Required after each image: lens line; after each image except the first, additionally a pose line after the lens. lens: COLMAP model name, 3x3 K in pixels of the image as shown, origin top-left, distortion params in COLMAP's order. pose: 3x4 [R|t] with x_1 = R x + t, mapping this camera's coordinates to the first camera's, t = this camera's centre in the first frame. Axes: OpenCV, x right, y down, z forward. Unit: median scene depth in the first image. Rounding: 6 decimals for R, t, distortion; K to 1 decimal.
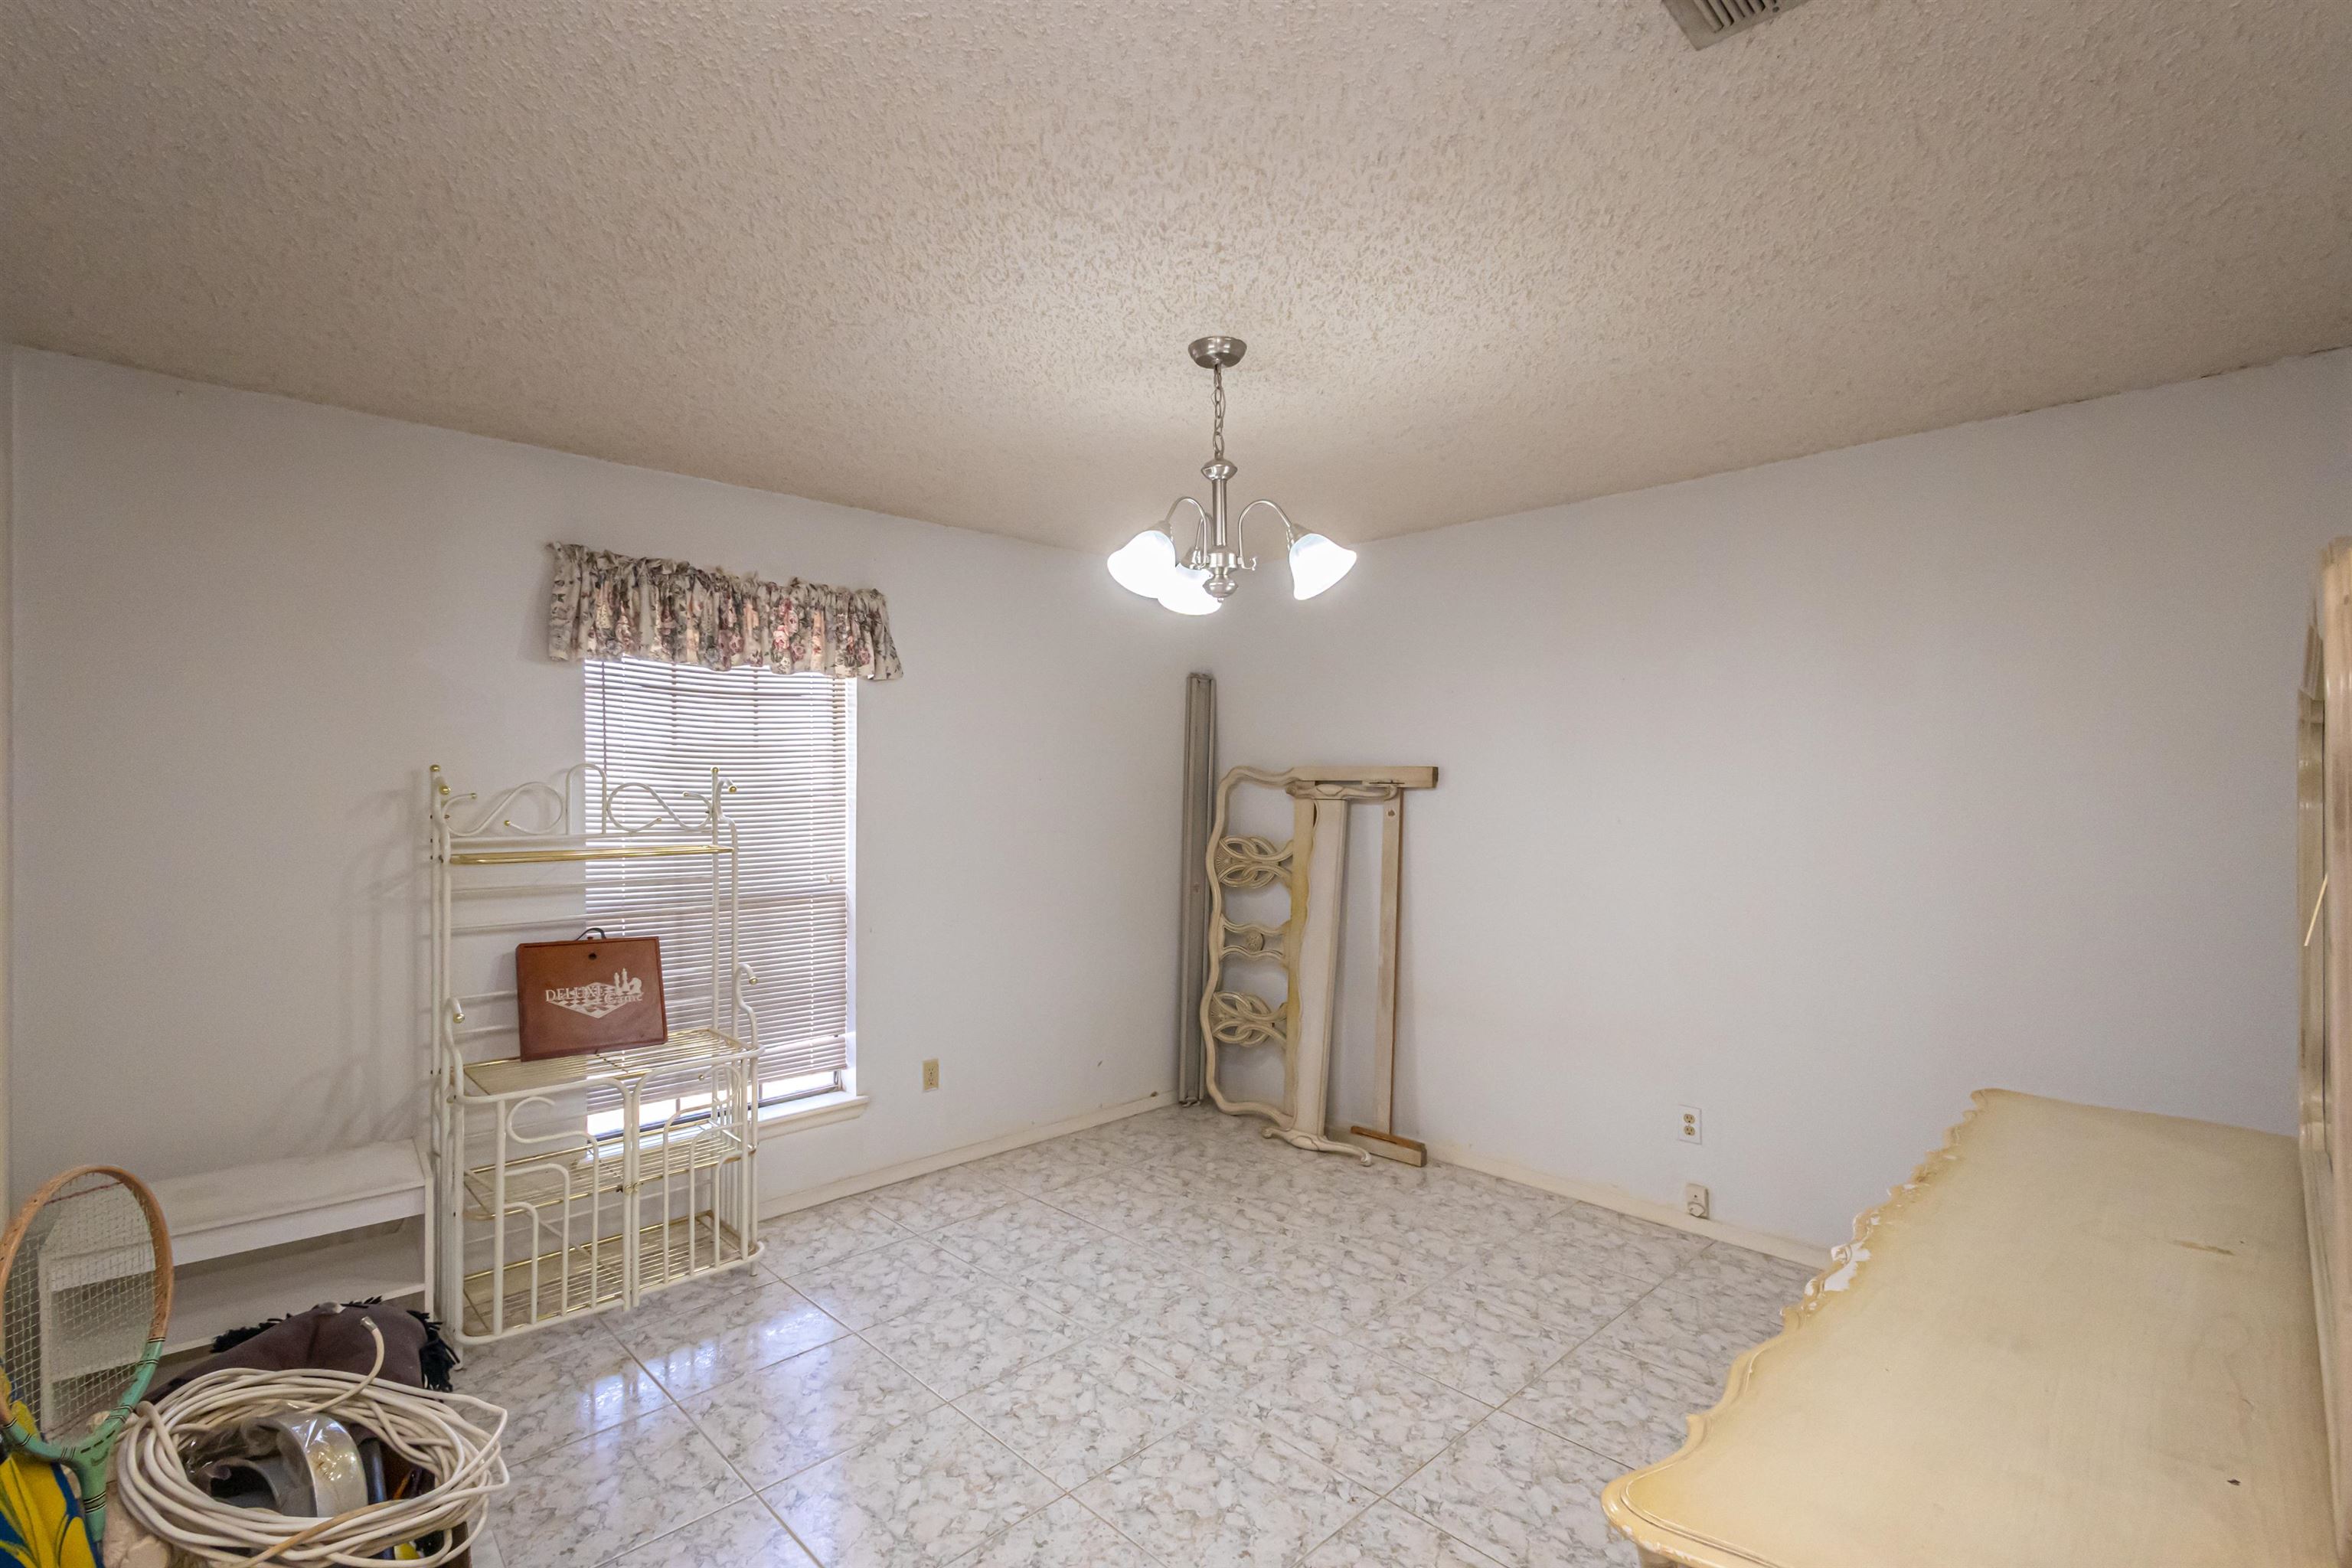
lens RADIAL K [[1079.8, 0, 1175.4], [0, 1079.8, 783.5], [0, 0, 1]] dist [0.010013, -0.003392]
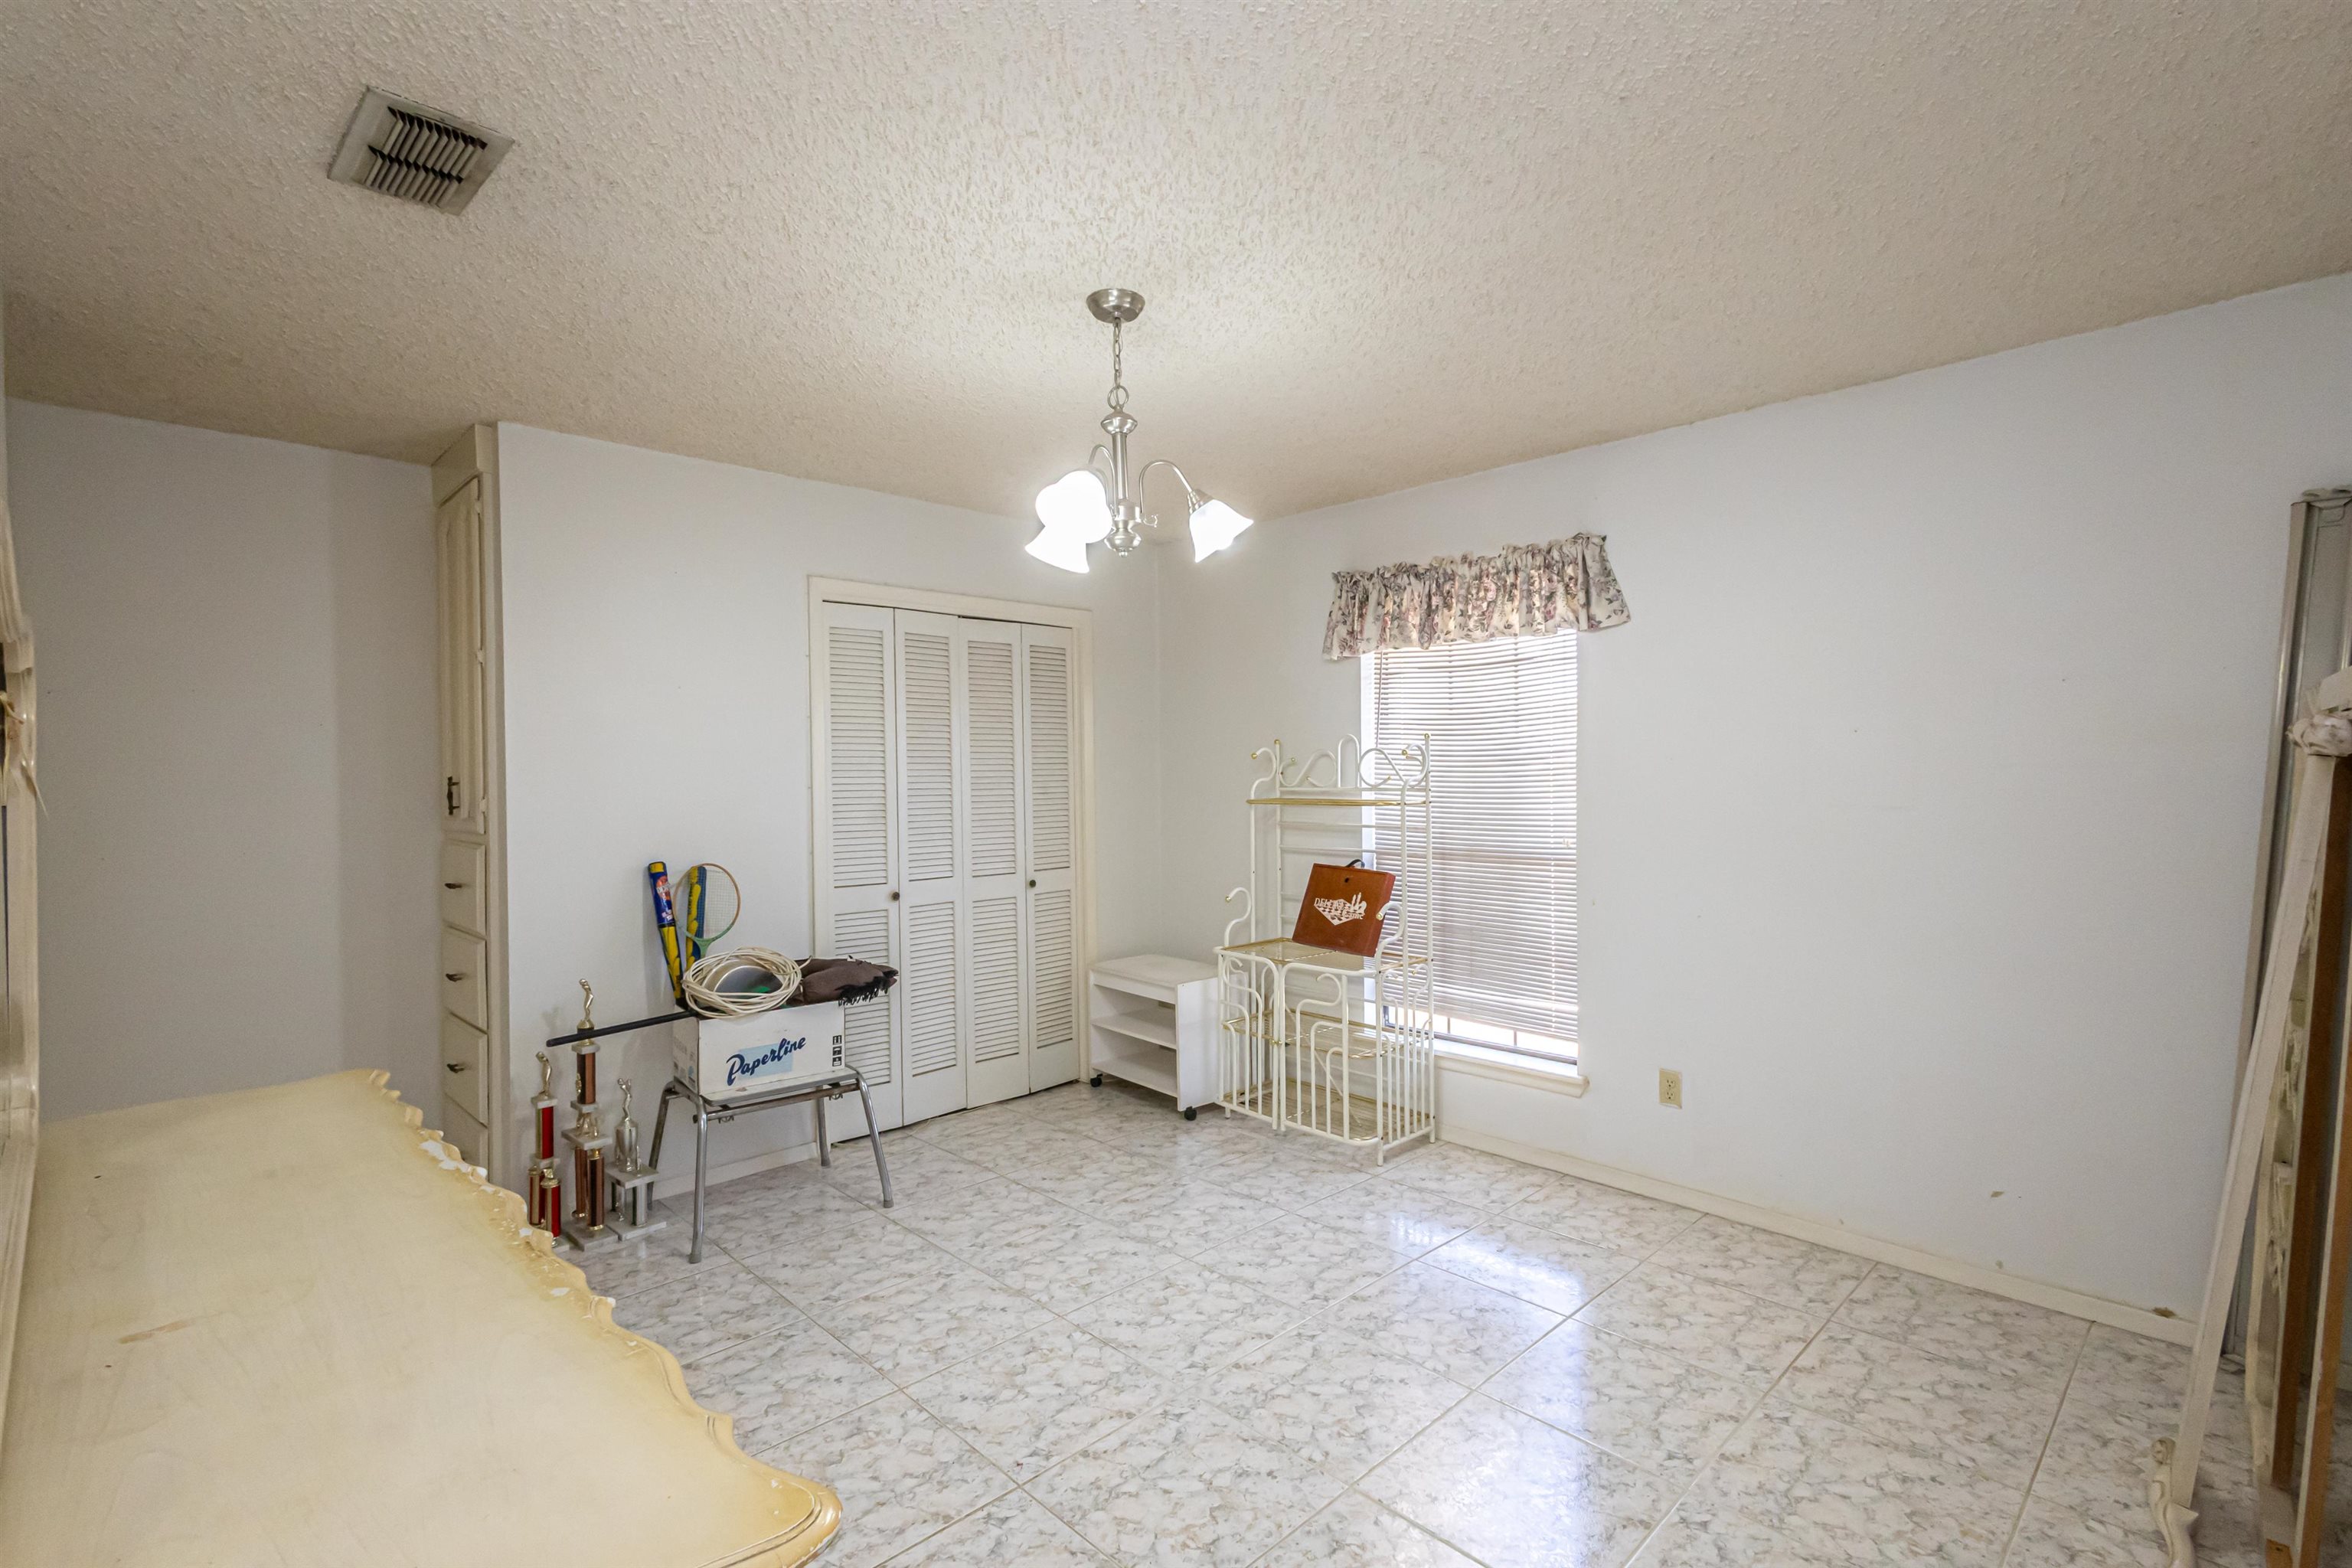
lens RADIAL K [[1079.8, 0, 1175.1], [0, 1079.8, 785.3], [0, 0, 1]] dist [0.010013, -0.003392]
pose [[-0.000185, 0.020094, -0.999798, 0.730287], [0.015195, 0.999683, 0.020089, 0.012725], [0.999885, -0.015188, -0.000491, 0.735412]]
